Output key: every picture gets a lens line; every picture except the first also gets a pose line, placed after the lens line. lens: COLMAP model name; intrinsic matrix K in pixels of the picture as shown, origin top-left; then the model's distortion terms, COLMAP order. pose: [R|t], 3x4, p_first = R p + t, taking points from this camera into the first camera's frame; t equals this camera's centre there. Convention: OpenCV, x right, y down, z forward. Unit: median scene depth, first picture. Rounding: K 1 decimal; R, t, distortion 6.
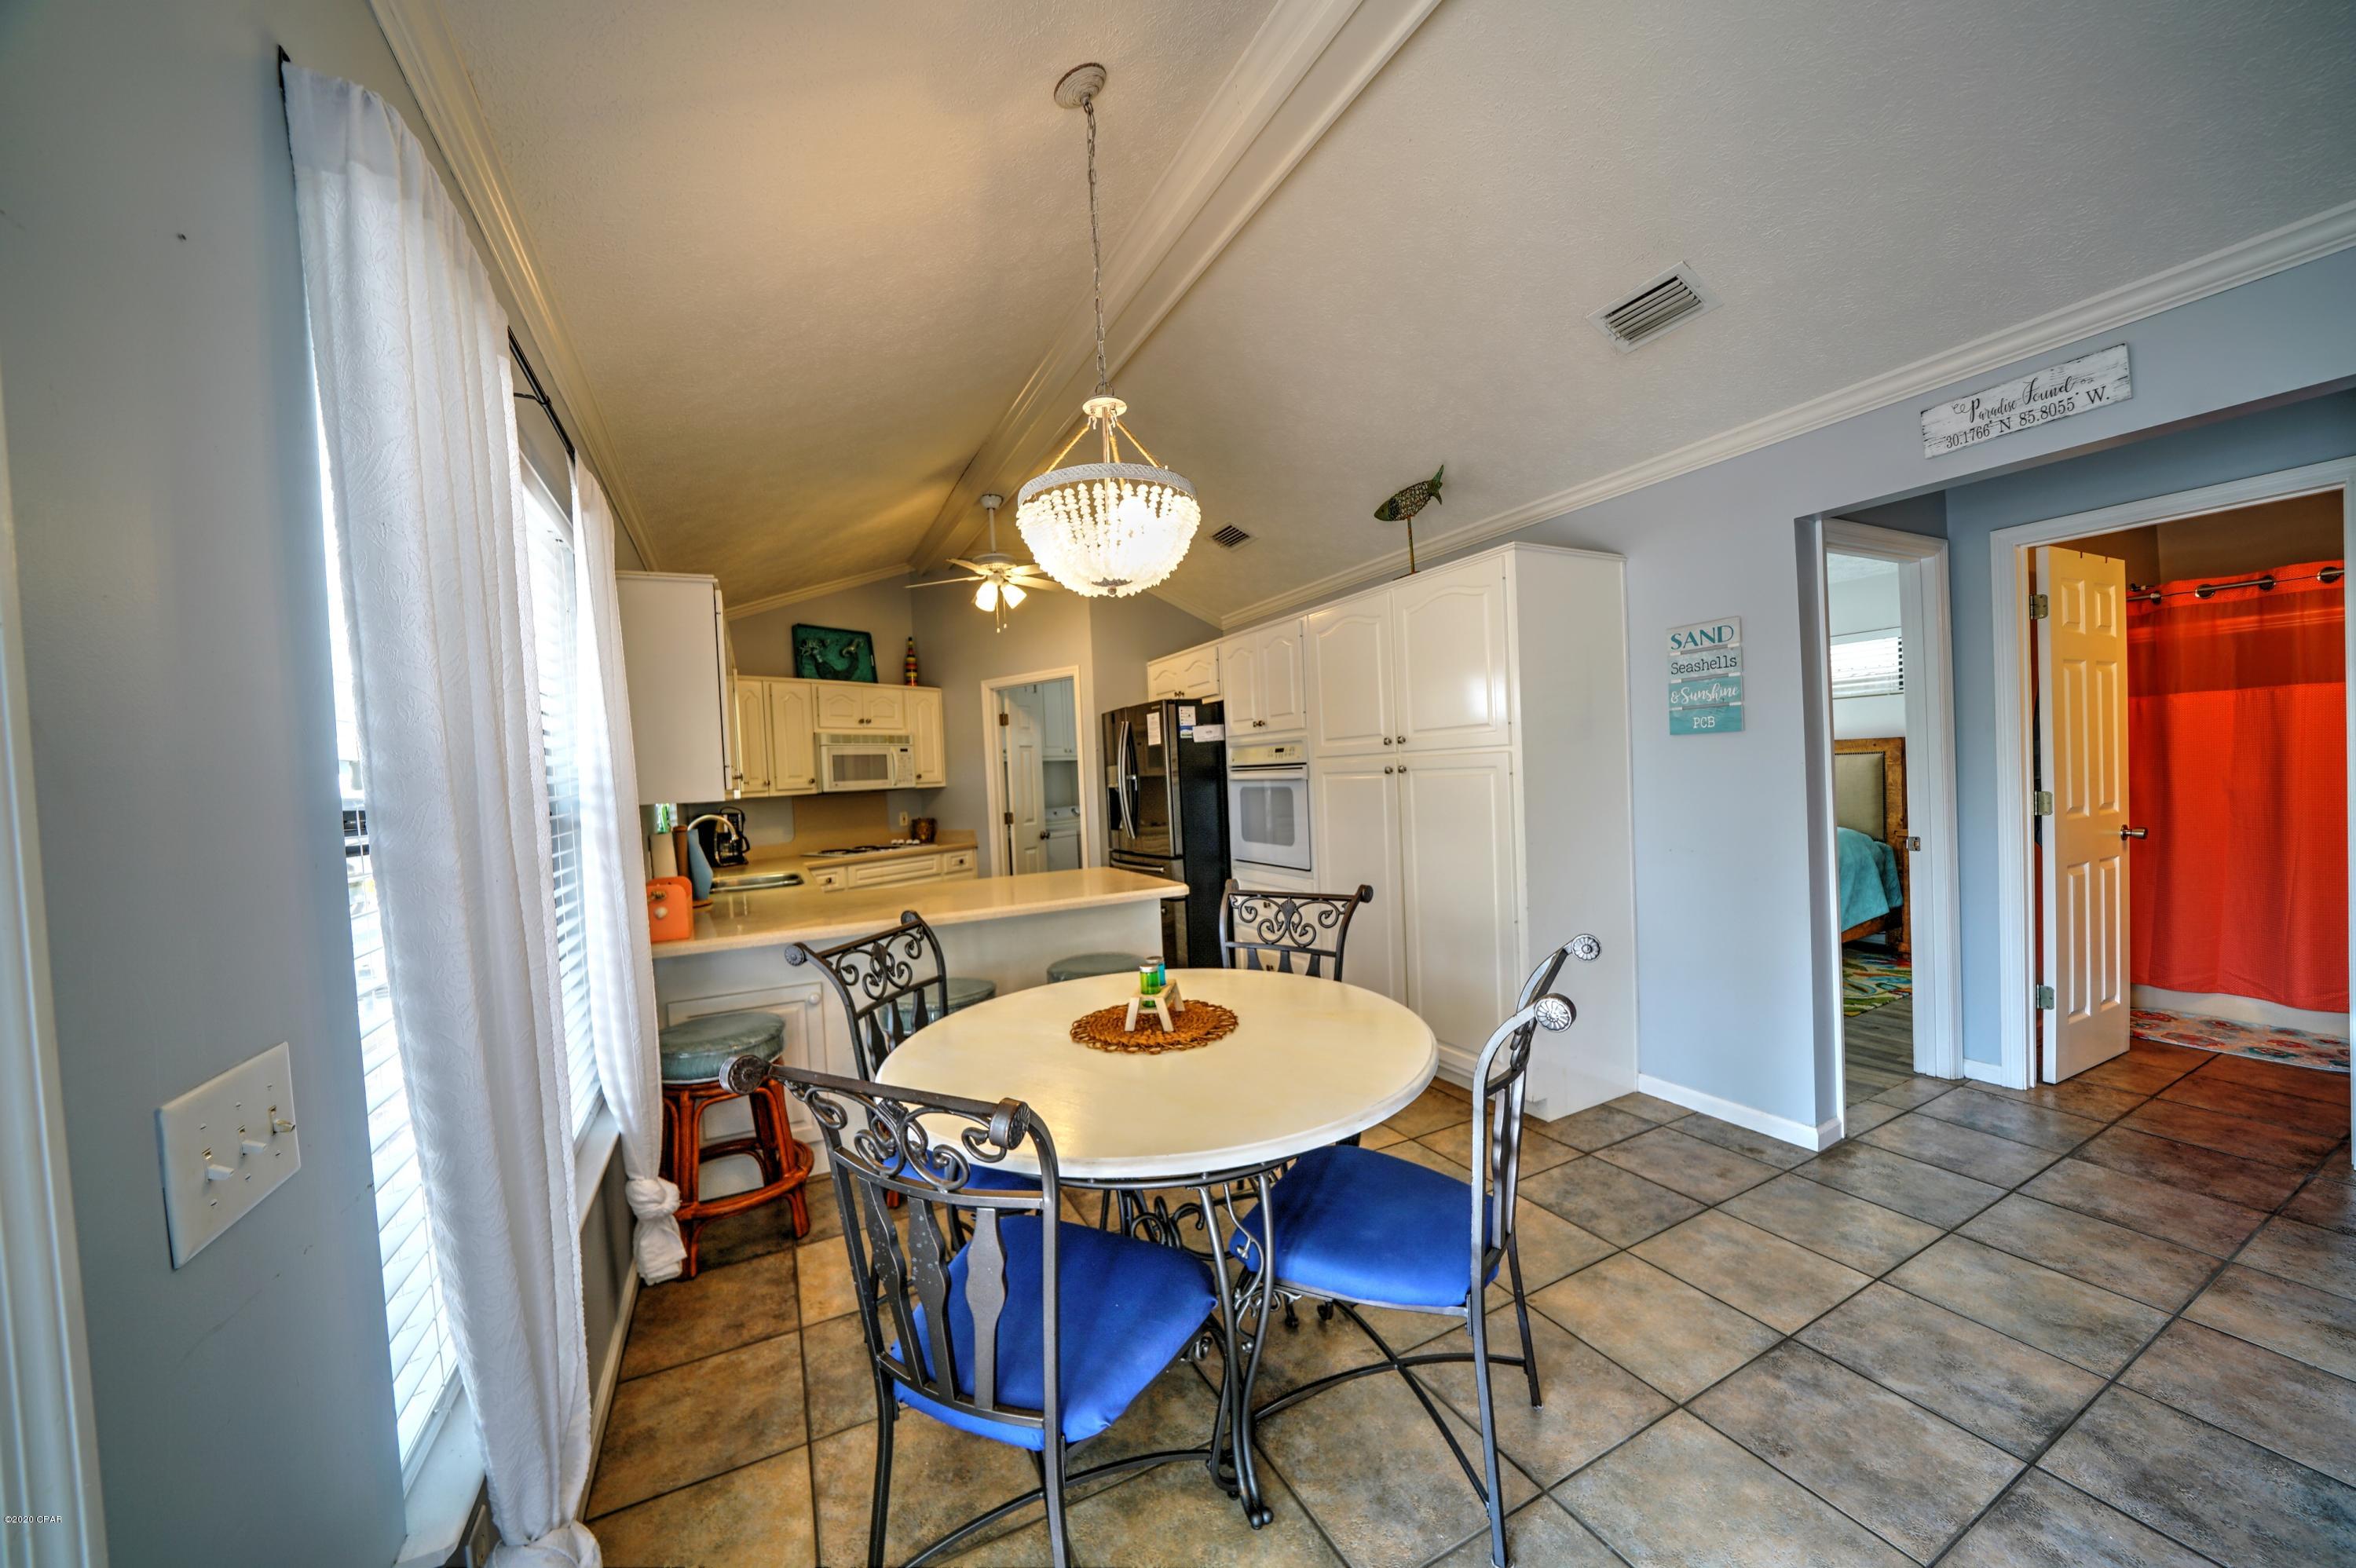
lens RADIAL K [[815.4, 0, 1155.4], [0, 815.4, 792.9], [0, 0, 1]] dist [-0.008666, -0.006837]
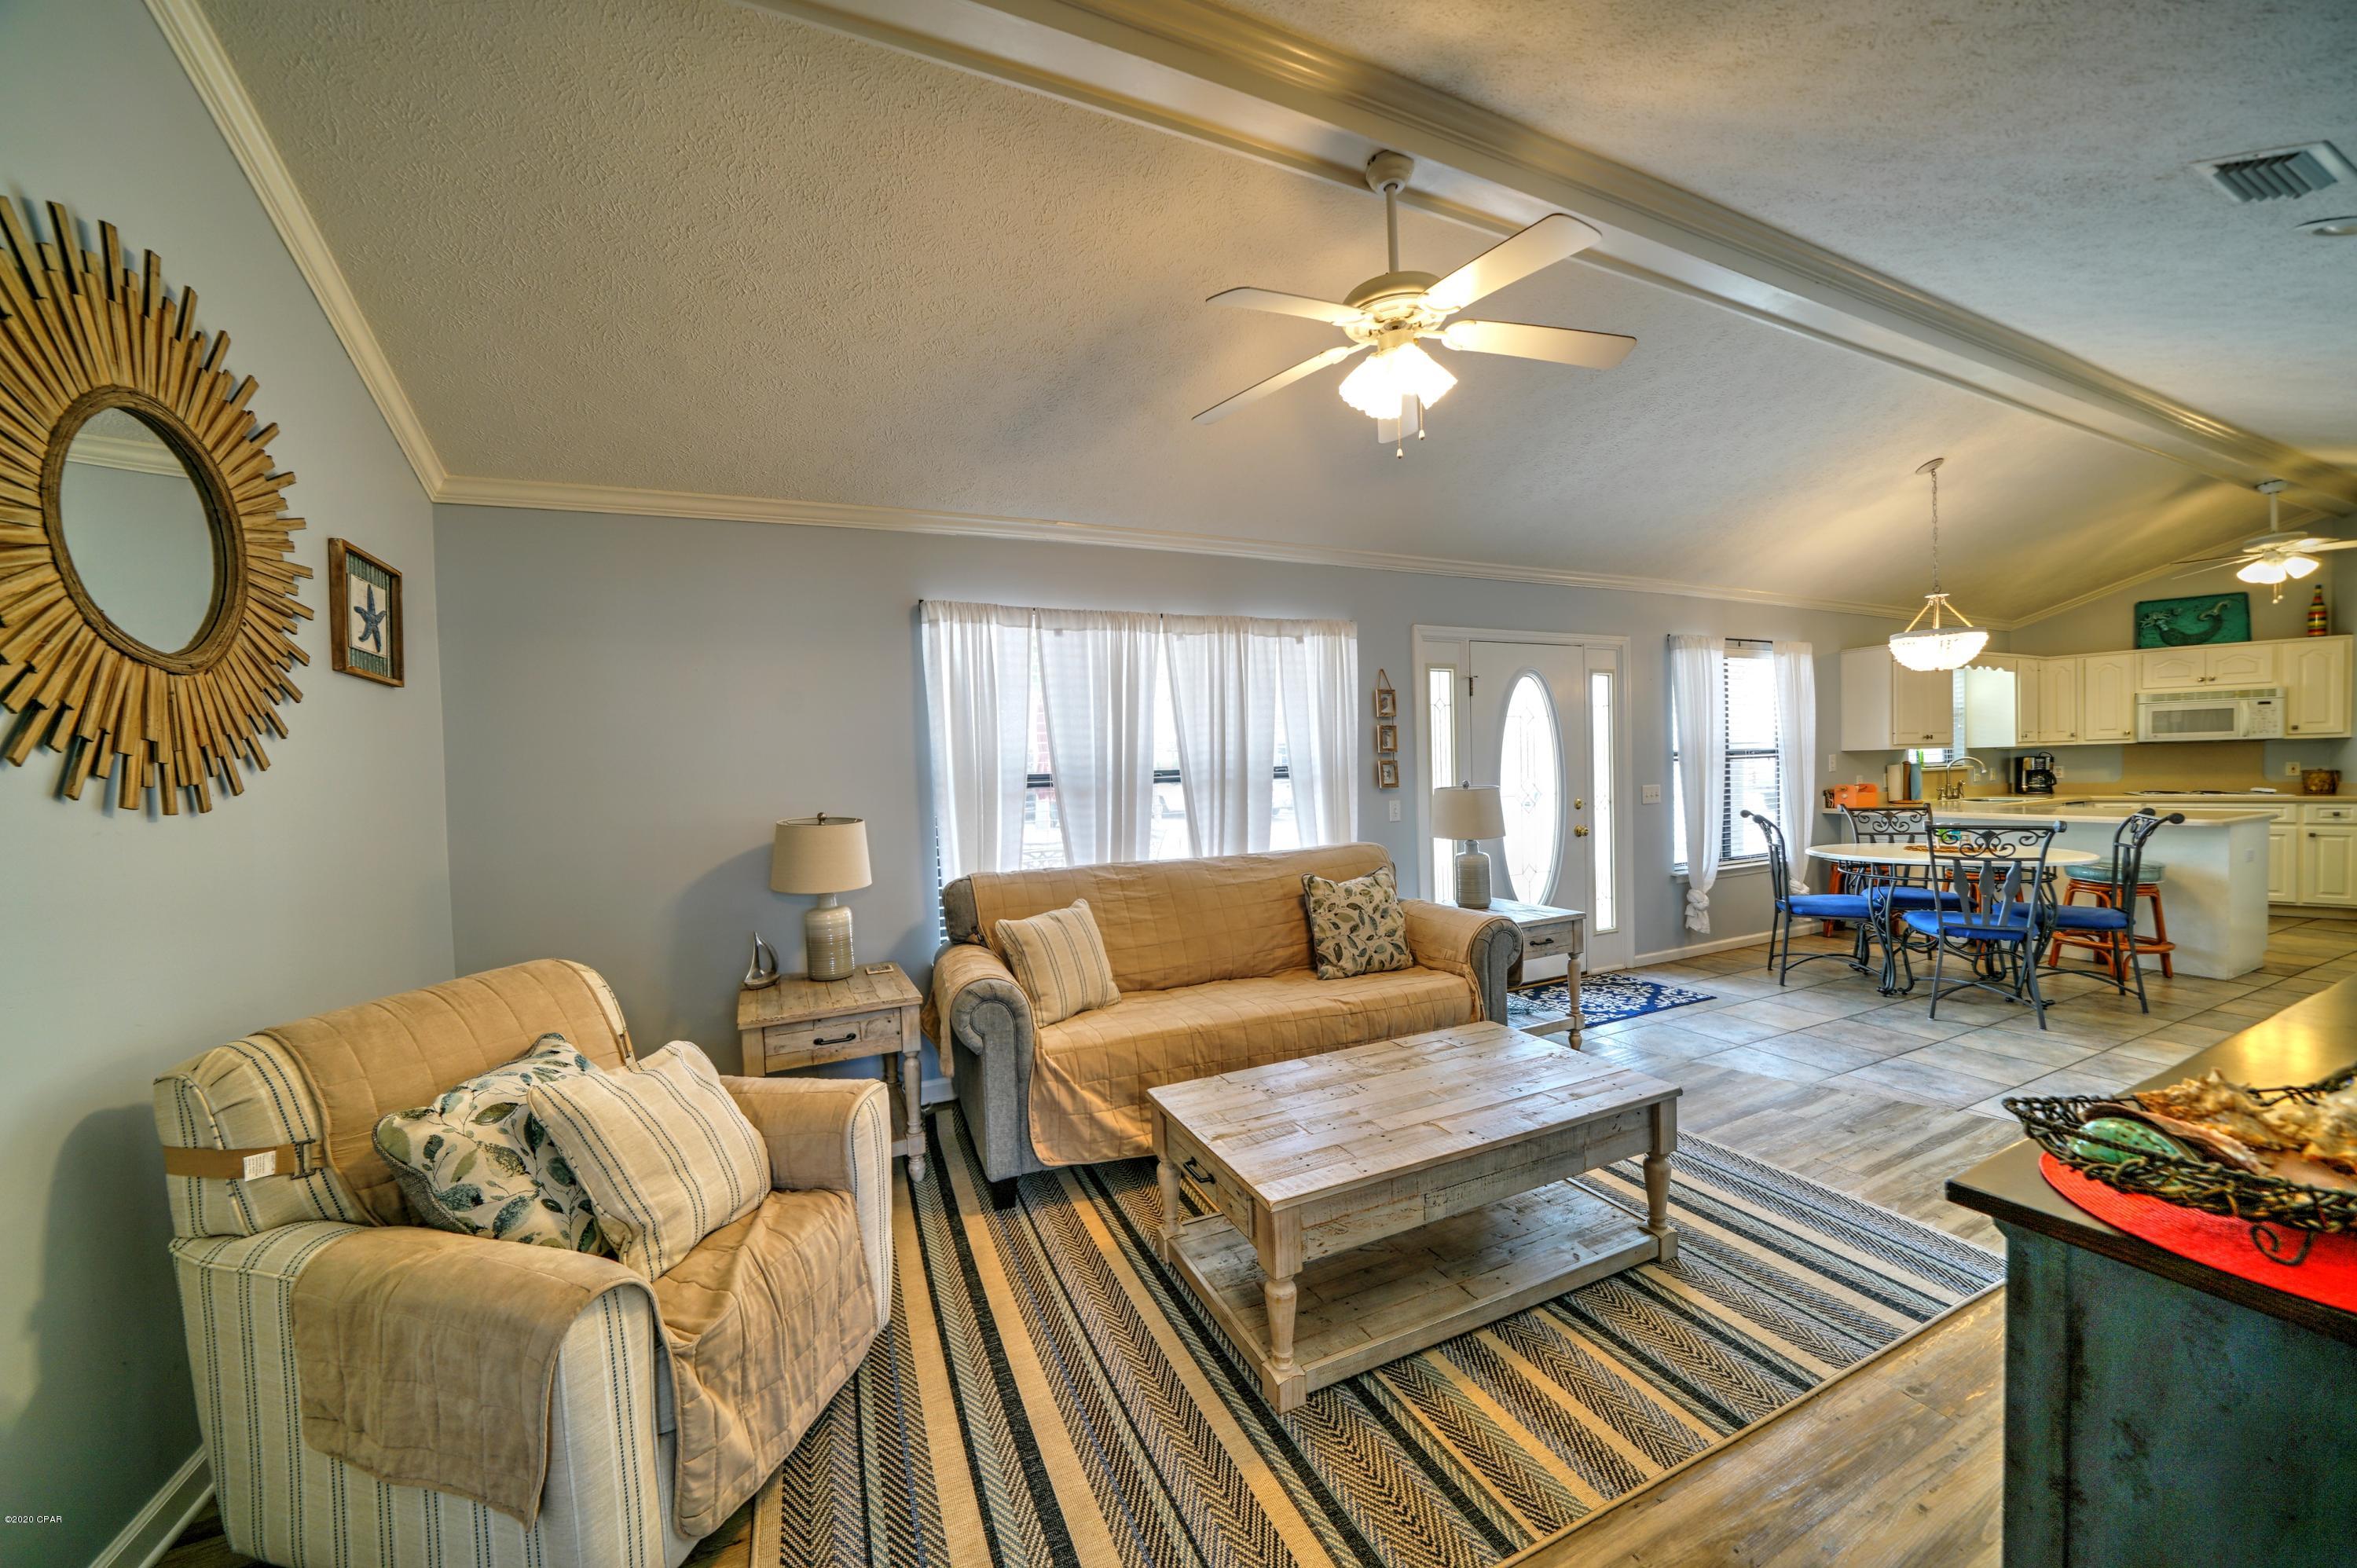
lens RADIAL K [[822.0, 0, 1158.7], [0, 822.0, 794.3], [0, 0, 1]] dist [-0.023958, 0.002198]
pose [[-0.040404, 0.079558, -0.996011, 0.986220], [0.006785, 0.996824, 0.079348, -0.032373], [0.999160, -0.003552, -0.040815, -0.493463]]
